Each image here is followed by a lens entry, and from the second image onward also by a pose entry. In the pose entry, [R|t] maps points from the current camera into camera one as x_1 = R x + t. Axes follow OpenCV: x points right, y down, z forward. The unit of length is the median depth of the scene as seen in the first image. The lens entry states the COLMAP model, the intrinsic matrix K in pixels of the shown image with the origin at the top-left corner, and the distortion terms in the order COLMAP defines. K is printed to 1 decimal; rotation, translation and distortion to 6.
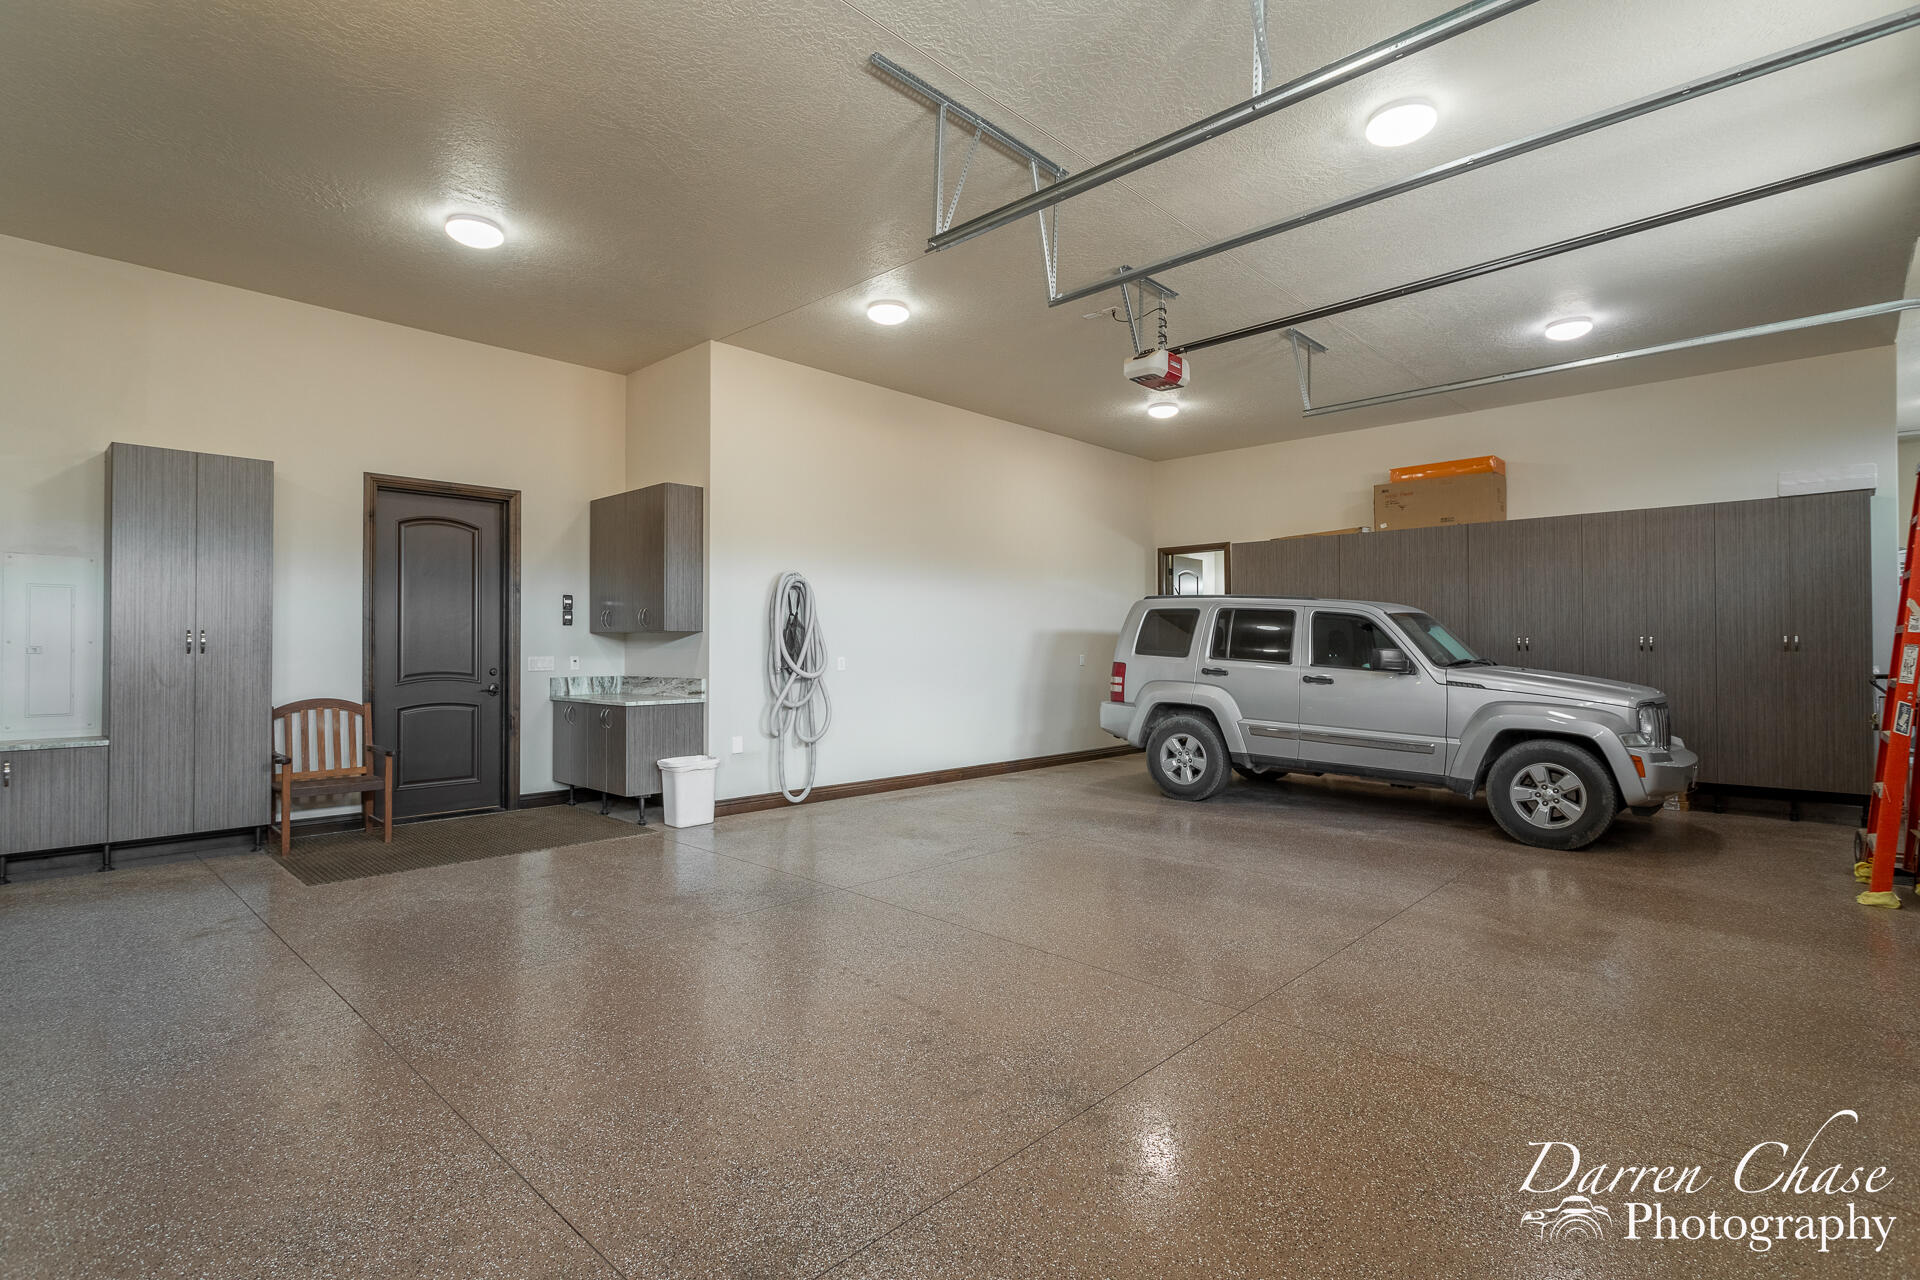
lens RADIAL K [[934.7, 0, 959.0], [0, 934.7, 643.8], [0, 0, 1]] dist [0.006321, -0.000450]
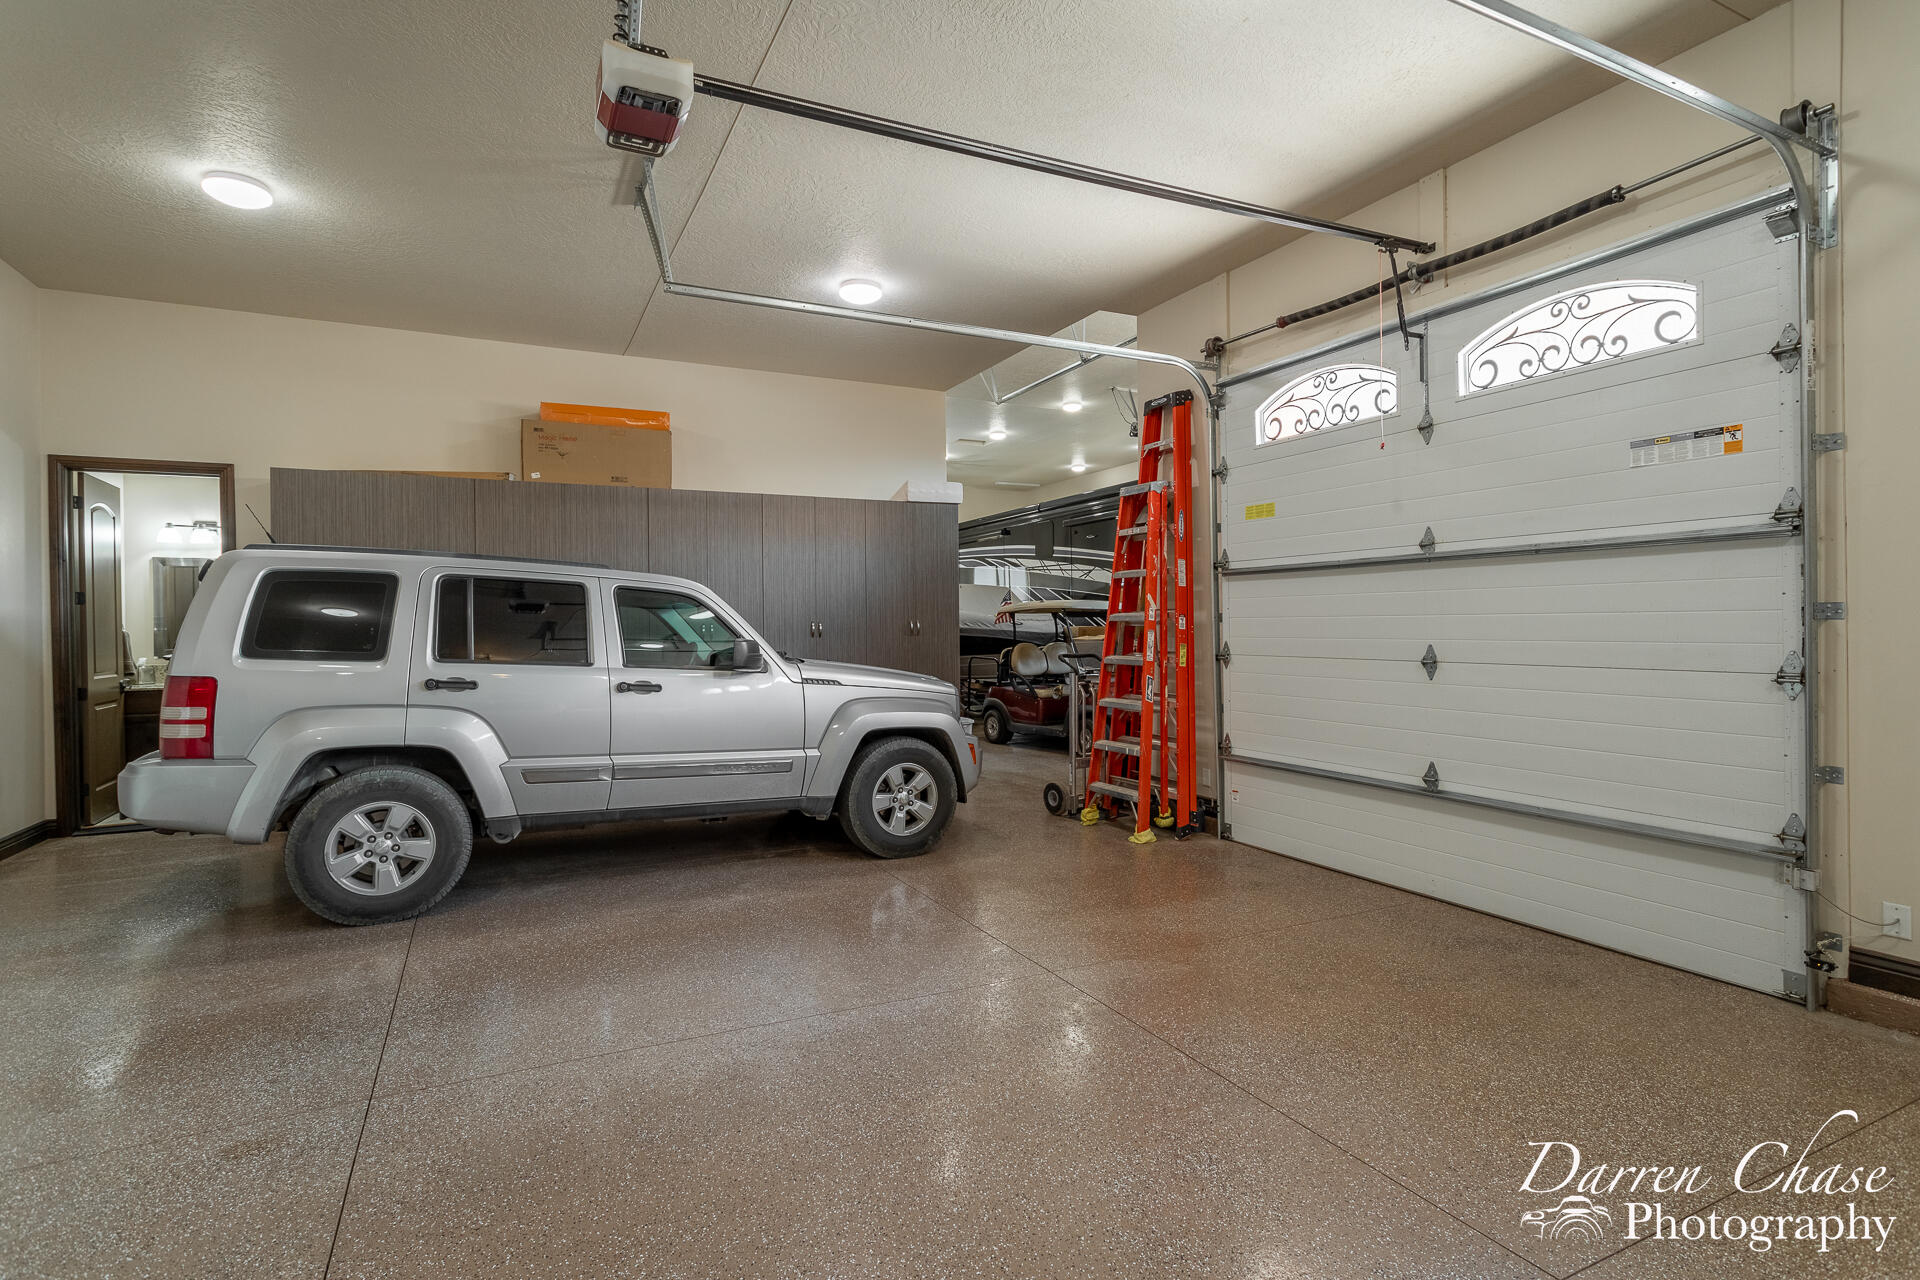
lens RADIAL K [[934.7, 0, 956.6], [0, 934.7, 631.3], [0, 0, 1]] dist [0.006321, -0.000450]
pose [[0.345562, -0.008501, 0.938357, -0.160111], [0.006756, 0.999956, 0.006571, -0.004504], [-0.938372, 0.004068, 0.345604, 0.510366]]
